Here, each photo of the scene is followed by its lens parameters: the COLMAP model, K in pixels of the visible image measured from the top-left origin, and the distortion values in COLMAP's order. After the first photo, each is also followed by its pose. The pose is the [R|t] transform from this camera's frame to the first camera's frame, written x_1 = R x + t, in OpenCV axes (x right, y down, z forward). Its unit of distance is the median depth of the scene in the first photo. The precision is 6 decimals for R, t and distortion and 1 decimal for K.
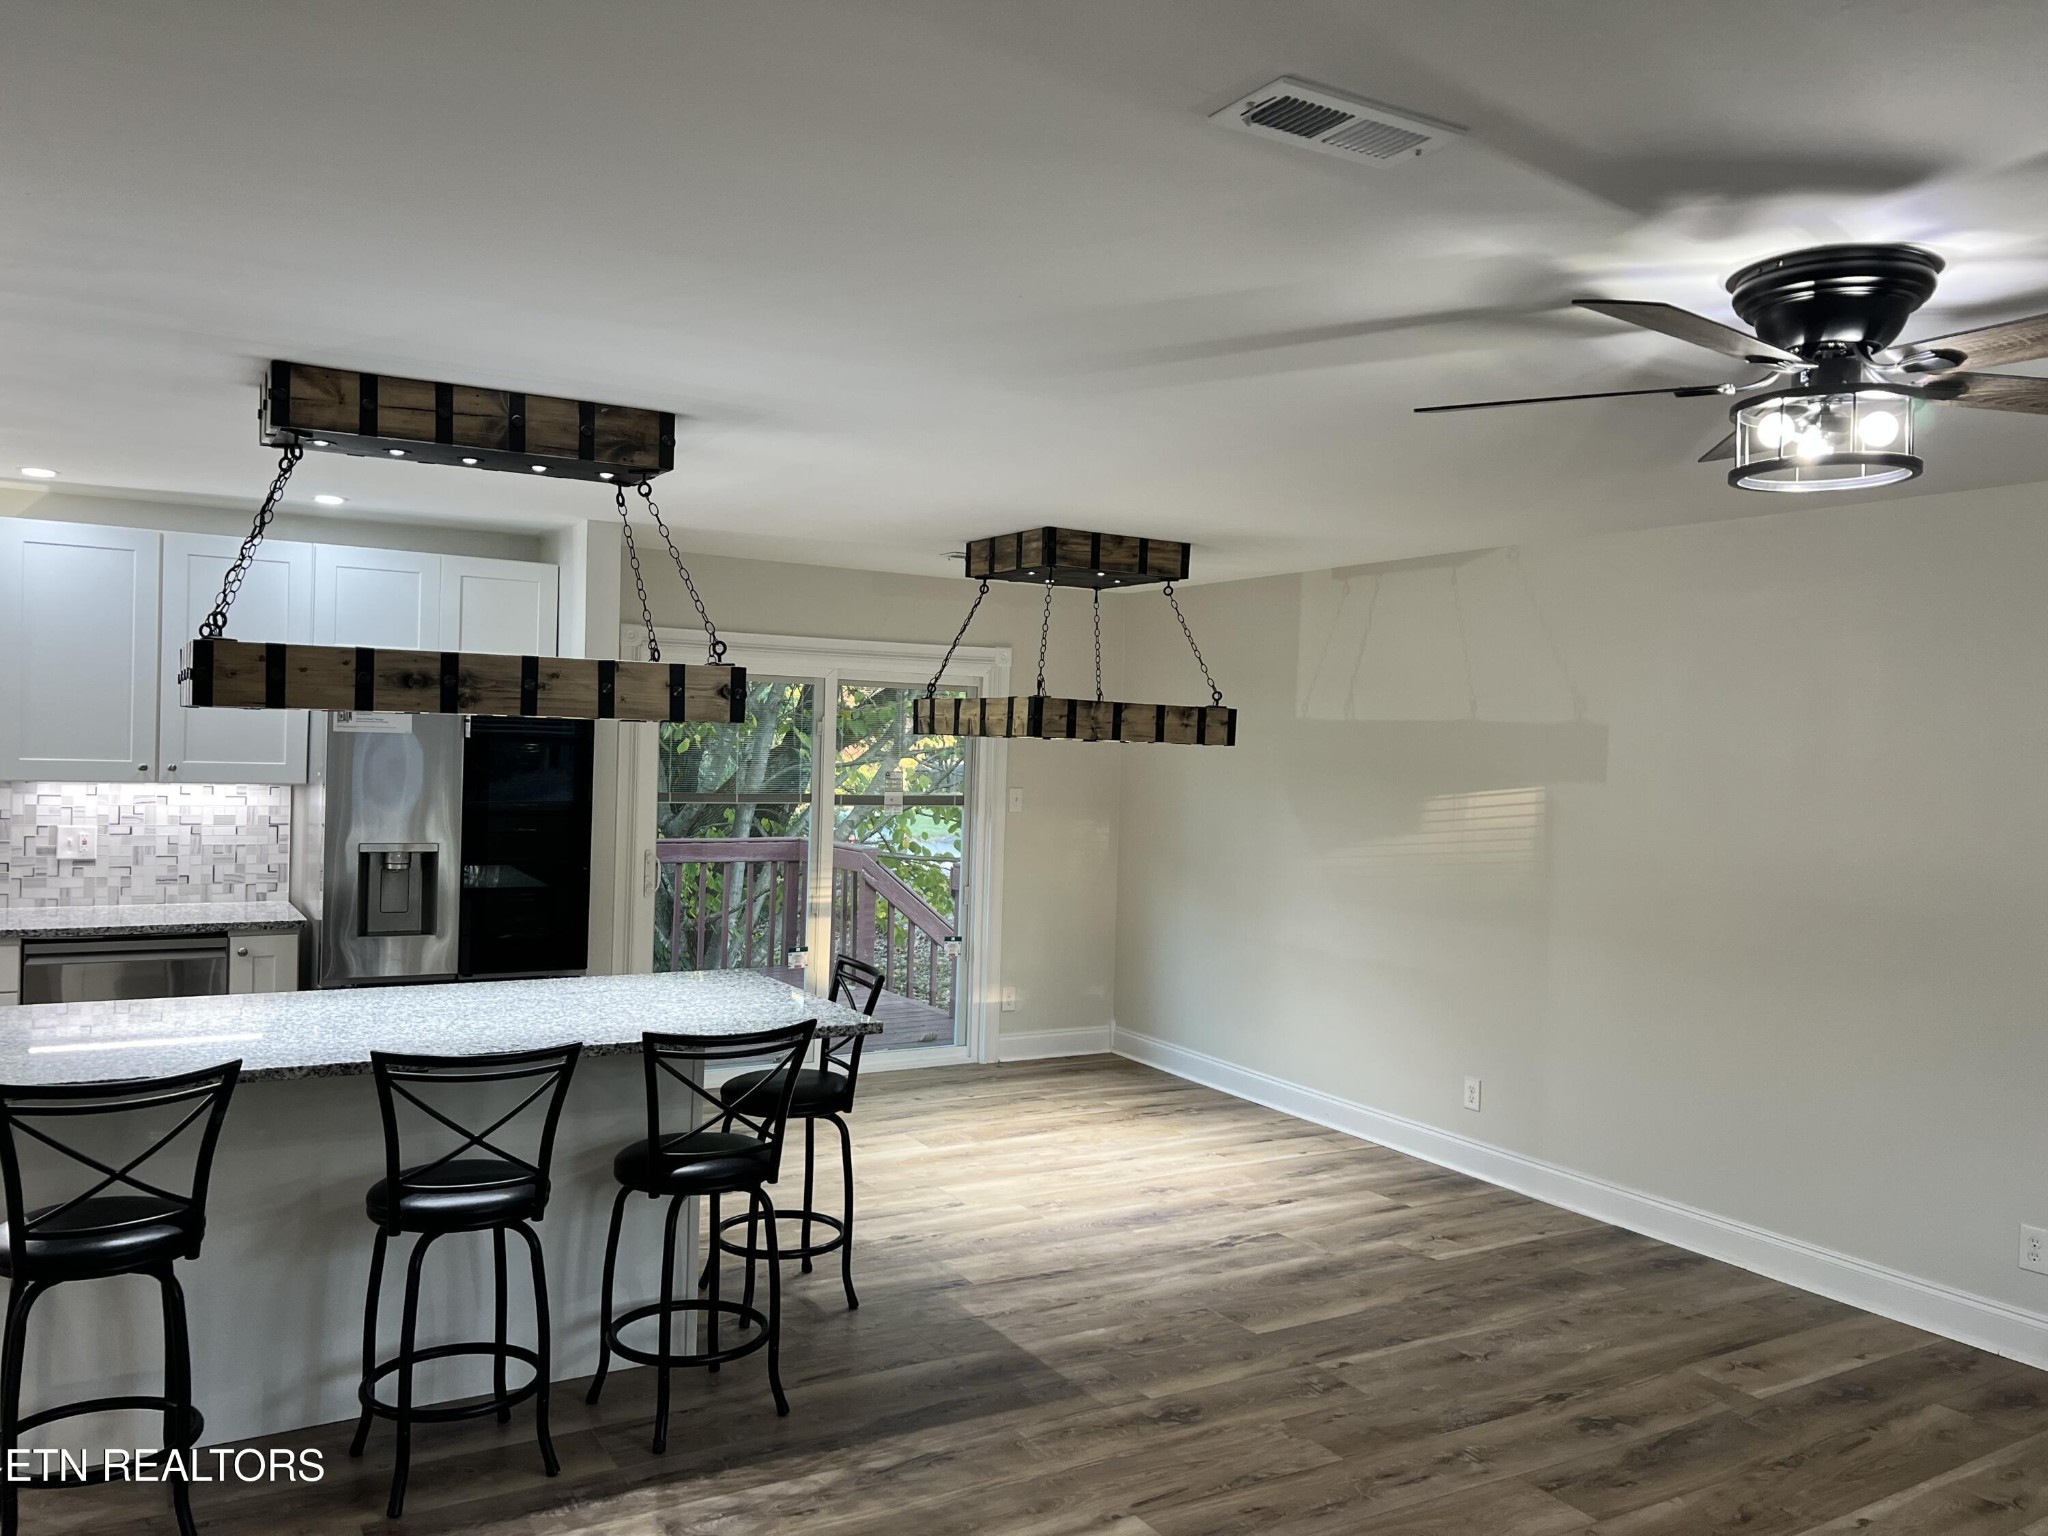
lens RADIAL K [[1547.0, 0, 1023.2], [0, 1547.0, 780.5], [0, 0, 1]] dist [0.067588, -0.077897]
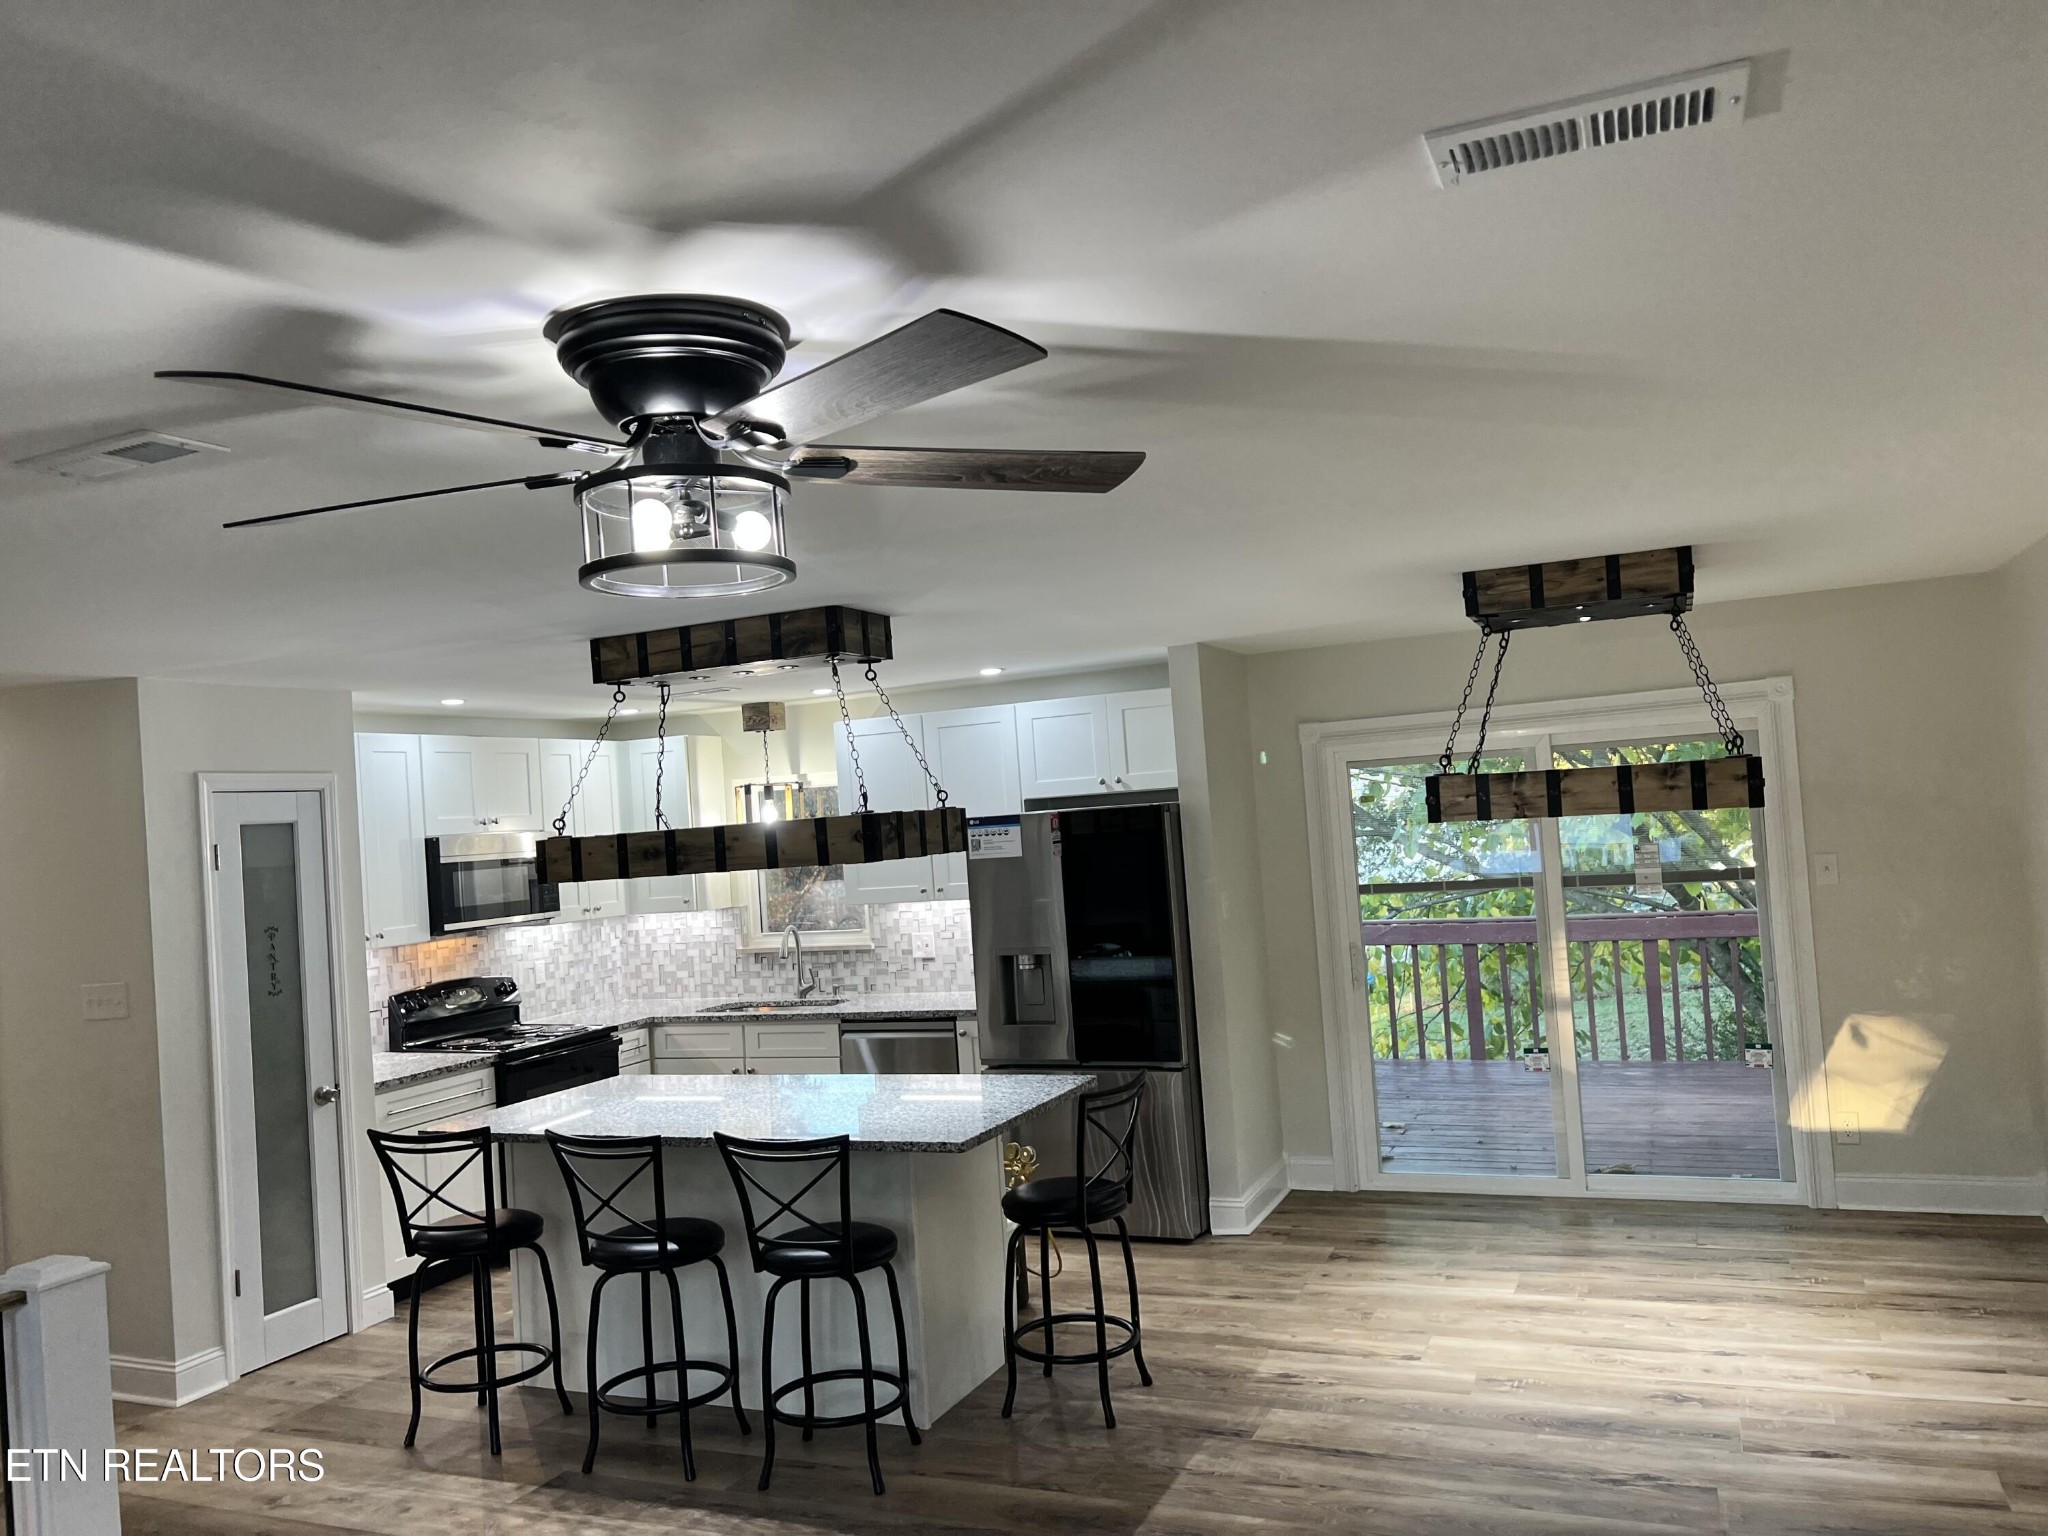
lens RADIAL K [[1559.1, 0, 1015.6], [0, 1559.1, 771.1], [0, 0, 1]] dist [0.076845, -0.089265]
pose [[0.575602, -0.096264, -0.812044, 0.579762], [0.068640, 0.995230, -0.069326, -0.012404], [0.814844, -0.015834, 0.579464, 0.297592]]
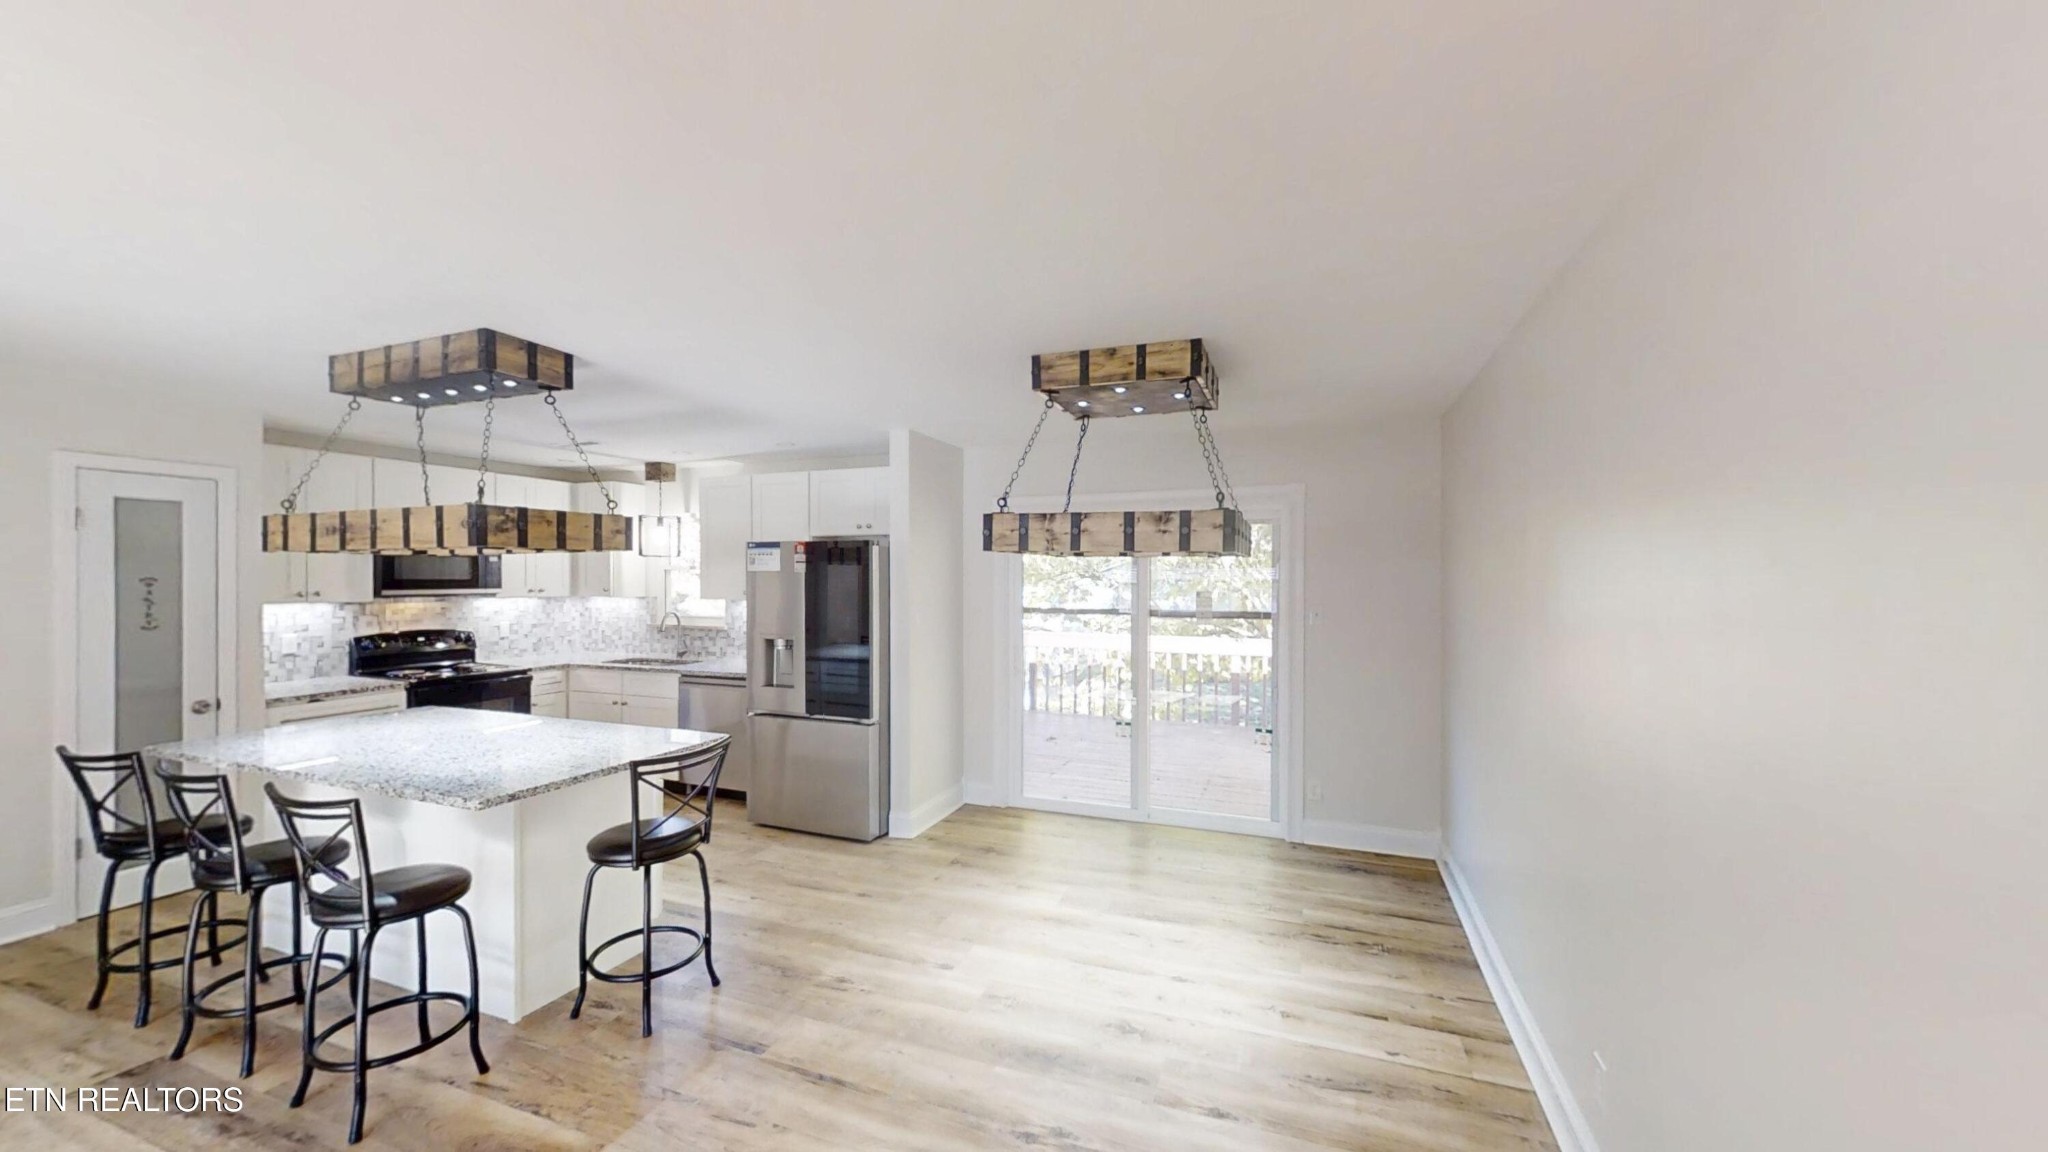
lens RADIAL K [[758.5, 0, 1024.0], [0, 758.5, 576.0], [0, 0, 1]] dist [0.001310, -0.000040]
pose [[0.618658, -0.031923, -0.785011, 0.429541], [0.000157, 0.999179, -0.040508, 0.009984], [0.785660, 0.024938, 0.618156, 0.685056]]
